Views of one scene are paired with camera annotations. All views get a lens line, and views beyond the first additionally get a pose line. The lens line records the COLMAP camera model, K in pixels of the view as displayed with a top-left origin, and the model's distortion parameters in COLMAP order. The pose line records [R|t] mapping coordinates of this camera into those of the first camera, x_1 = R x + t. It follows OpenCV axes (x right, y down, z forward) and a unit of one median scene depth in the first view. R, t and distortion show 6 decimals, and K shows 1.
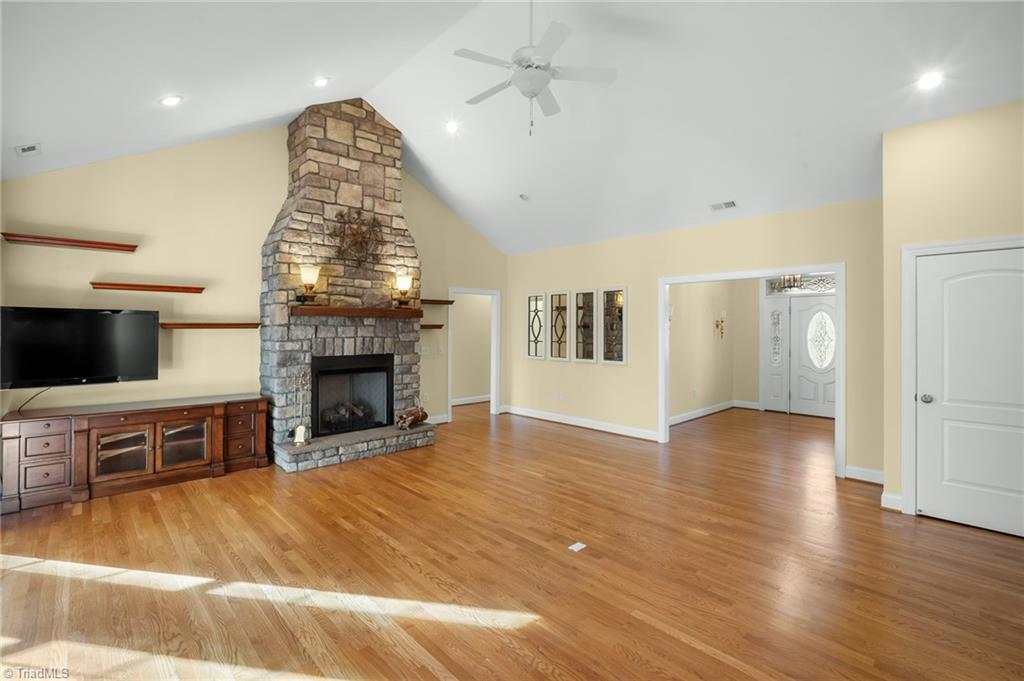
lens RADIAL K [[460.0, 0, 515.1], [0, 460.0, 326.2], [0, 0, 1]] dist [-0.014336, 0.004737]
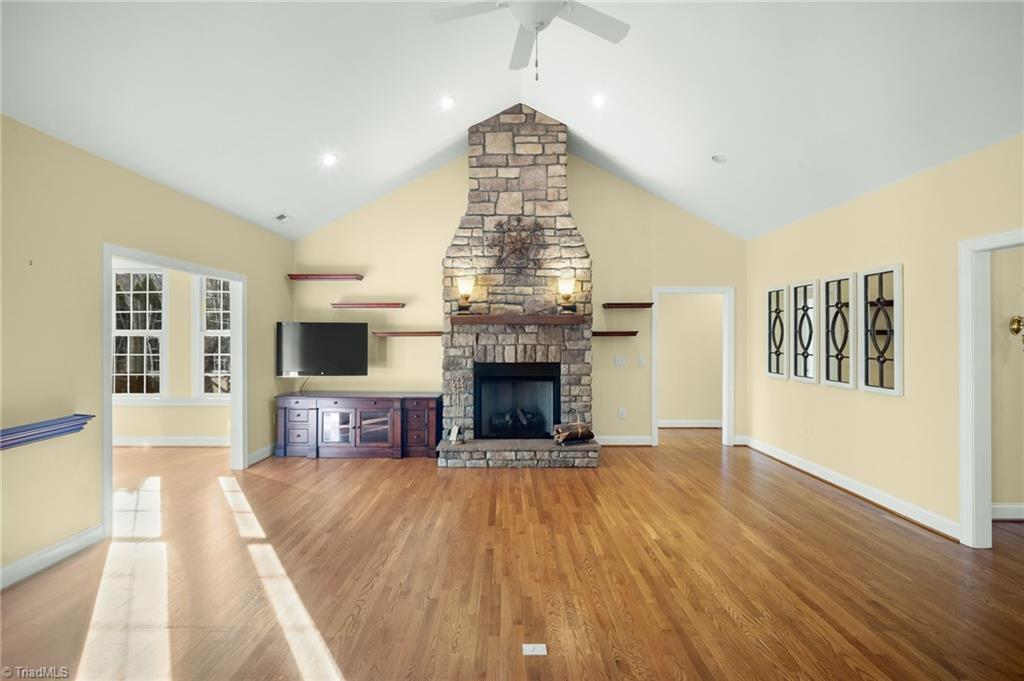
lens RADIAL K [[460.0, 0, 511.6], [0, 460.0, 334.6], [0, 0, 1]] dist [-0.014336, 0.004737]
pose [[0.723492, -0.005303, -0.690312, 0.353049], [0.006304, 0.999980, -0.001075, 0.003237], [0.690304, -0.003575, 0.723511, 0.284840]]
